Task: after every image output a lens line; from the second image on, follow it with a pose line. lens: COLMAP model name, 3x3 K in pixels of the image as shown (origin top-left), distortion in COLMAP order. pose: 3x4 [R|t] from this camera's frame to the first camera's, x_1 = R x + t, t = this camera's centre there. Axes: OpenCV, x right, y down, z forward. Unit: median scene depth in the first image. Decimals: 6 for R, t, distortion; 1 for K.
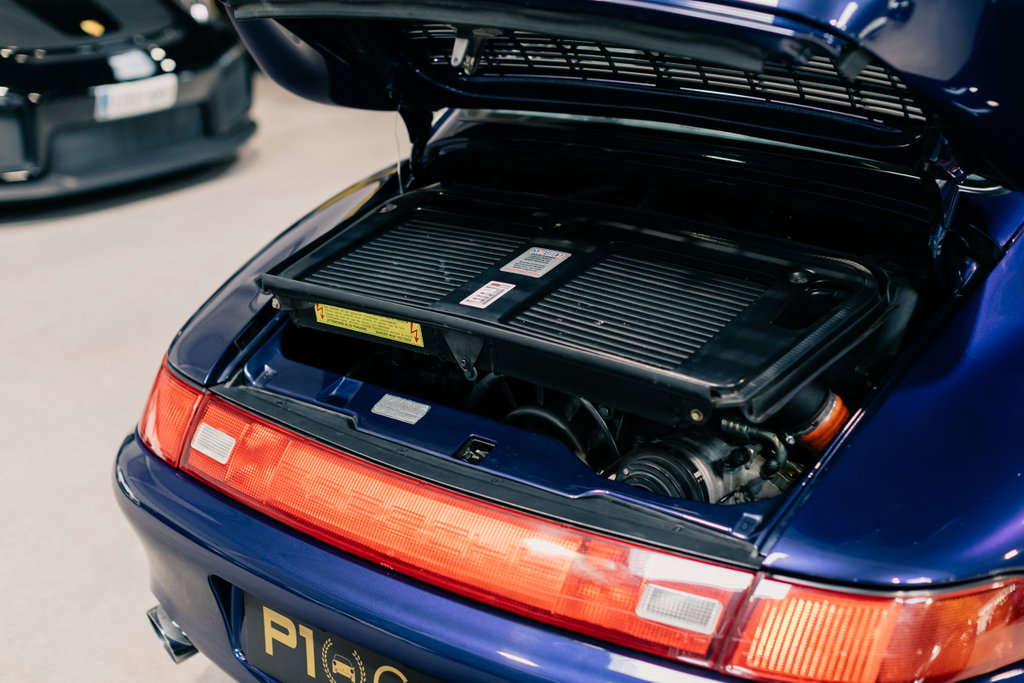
lens RADIAL K [[1540.1, 0, 512.0], [0, 1540.1, 341.6], [0, 0, 1]] dist [0.052116, 0.000000]
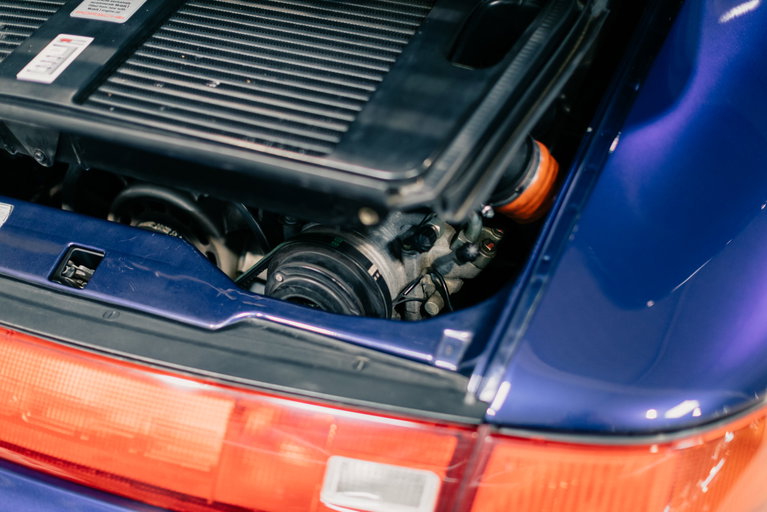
lens RADIAL K [[1153.6, 0, 364.5], [0, 1153.6, 252.3], [0, 0, 1]] dist [0.052116, 0.000000]
pose [[0.978240, -0.158701, 0.133642, 0.041071], [0.120881, 0.959474, 0.254554, -0.067279], [-0.168624, -0.232861, 0.957780, 0.451244]]
